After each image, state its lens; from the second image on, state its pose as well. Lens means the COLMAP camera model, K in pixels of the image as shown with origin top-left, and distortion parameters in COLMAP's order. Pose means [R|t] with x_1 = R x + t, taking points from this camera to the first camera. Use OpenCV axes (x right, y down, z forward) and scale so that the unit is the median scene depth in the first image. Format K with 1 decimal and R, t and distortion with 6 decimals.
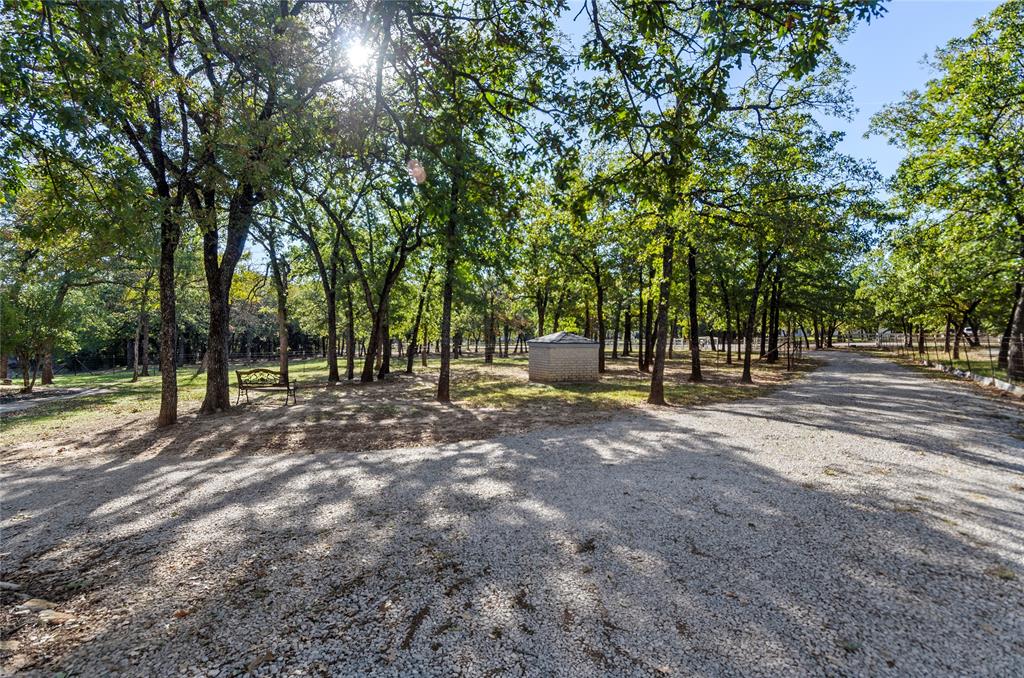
lens RADIAL K [[558.9, 0, 514.4], [0, 558.9, 340.0], [0, 0, 1]] dist [-0.006181, -0.000999]
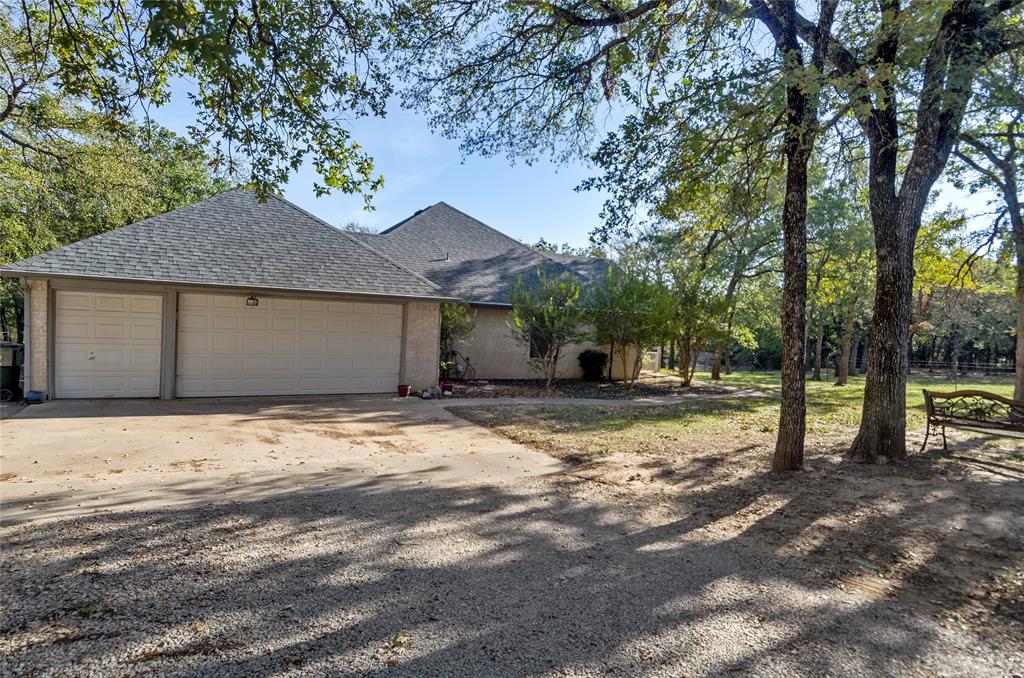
lens RADIAL K [[558.9, 0, 514.8], [0, 558.9, 342.6], [0, 0, 1]] dist [-0.006181, -0.000999]
pose [[0.437965, 0.037747, -0.898199, -0.208904], [-0.042537, 0.998869, 0.021236, 0.016668], [0.897985, 0.028906, 0.439075, 0.450128]]
